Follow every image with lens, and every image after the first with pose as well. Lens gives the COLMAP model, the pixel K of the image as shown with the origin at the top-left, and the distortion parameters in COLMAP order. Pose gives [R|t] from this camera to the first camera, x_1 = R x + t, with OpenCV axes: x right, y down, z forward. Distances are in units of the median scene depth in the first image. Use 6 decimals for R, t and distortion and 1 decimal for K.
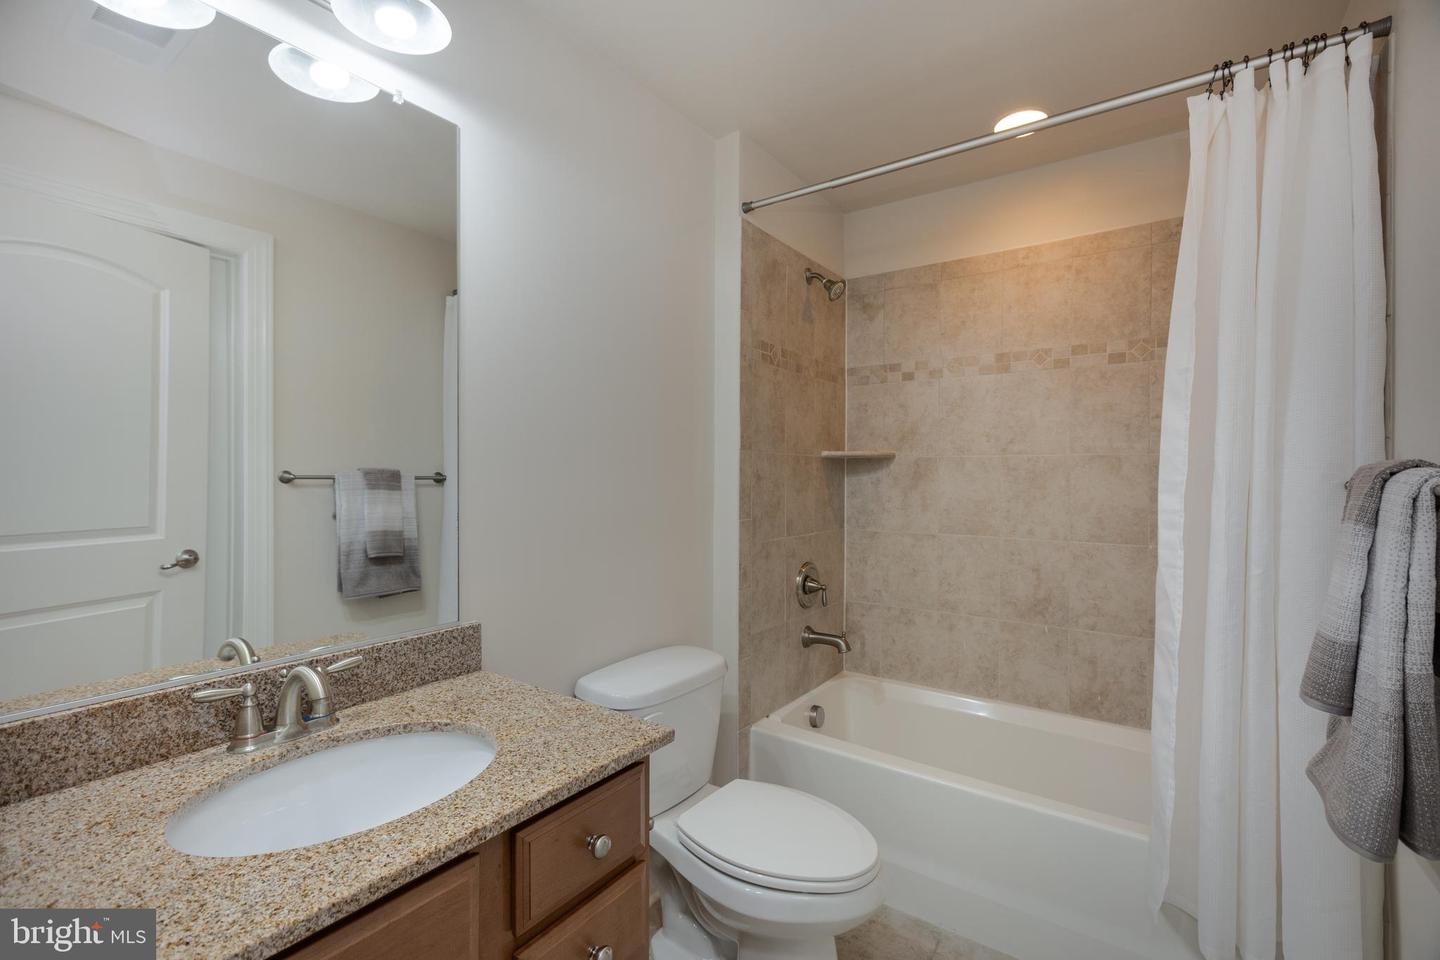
lens RADIAL K [[642.3, 0, 720.5], [0, 642.3, 482.2], [0, 0, 1]] dist [0.000104, -0.000193]
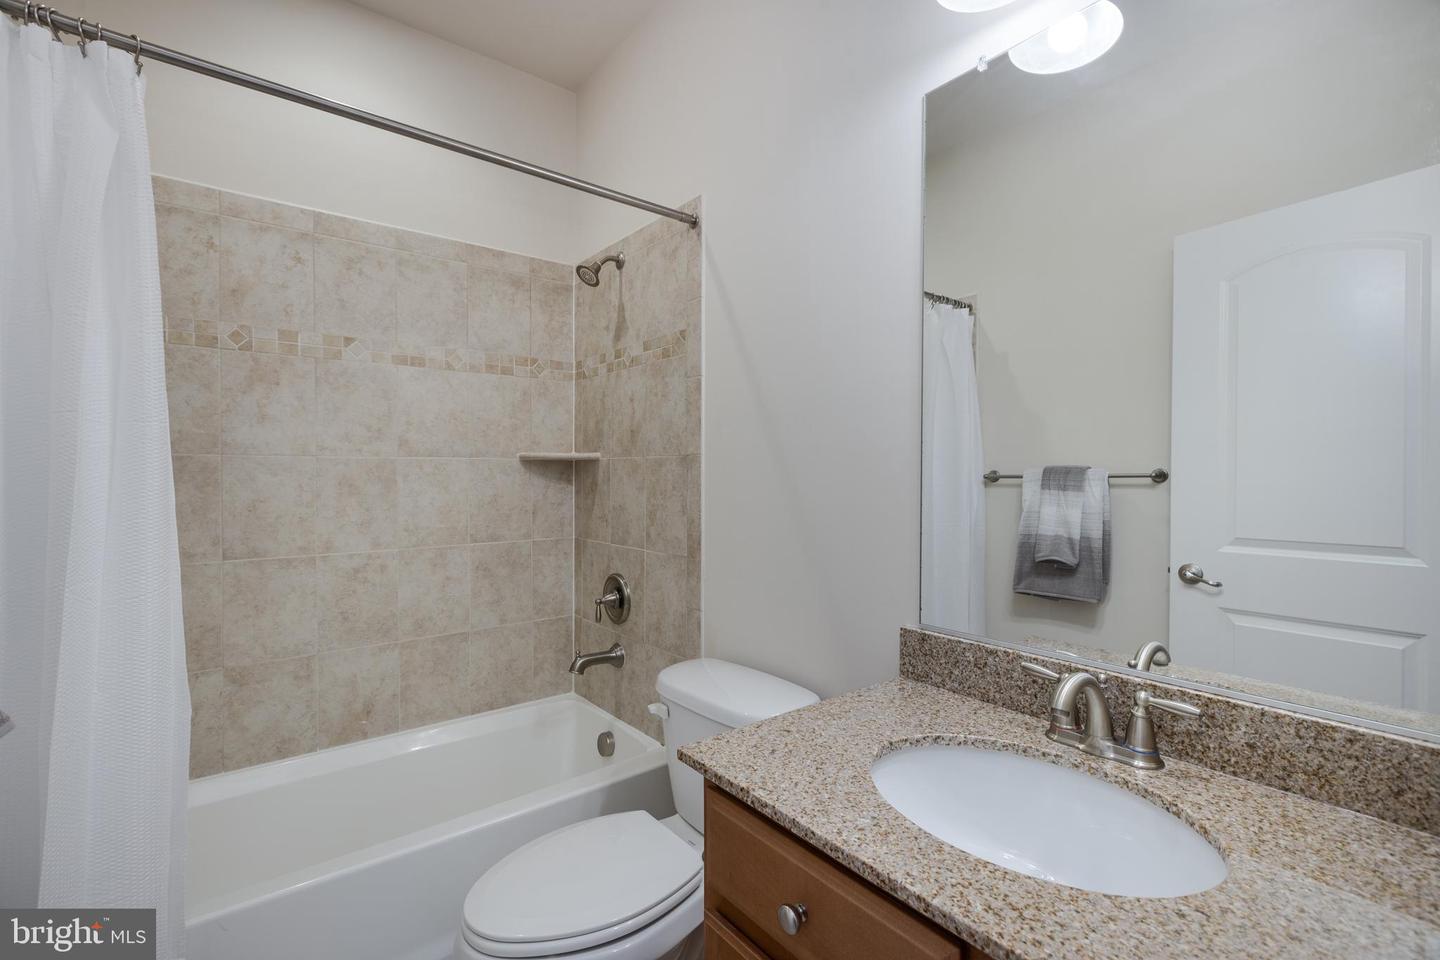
lens RADIAL K [[642.3, 0, 720.5], [0, 642.3, 482.2], [0, 0, 1]] dist [0.000104, -0.000193]
pose [[-0.323287, -0.002293, -0.946298, 0.441031], [-0.002540, 0.999996, -0.001555, 0.003842], [0.946298, 0.001900, -0.323291, 0.845271]]
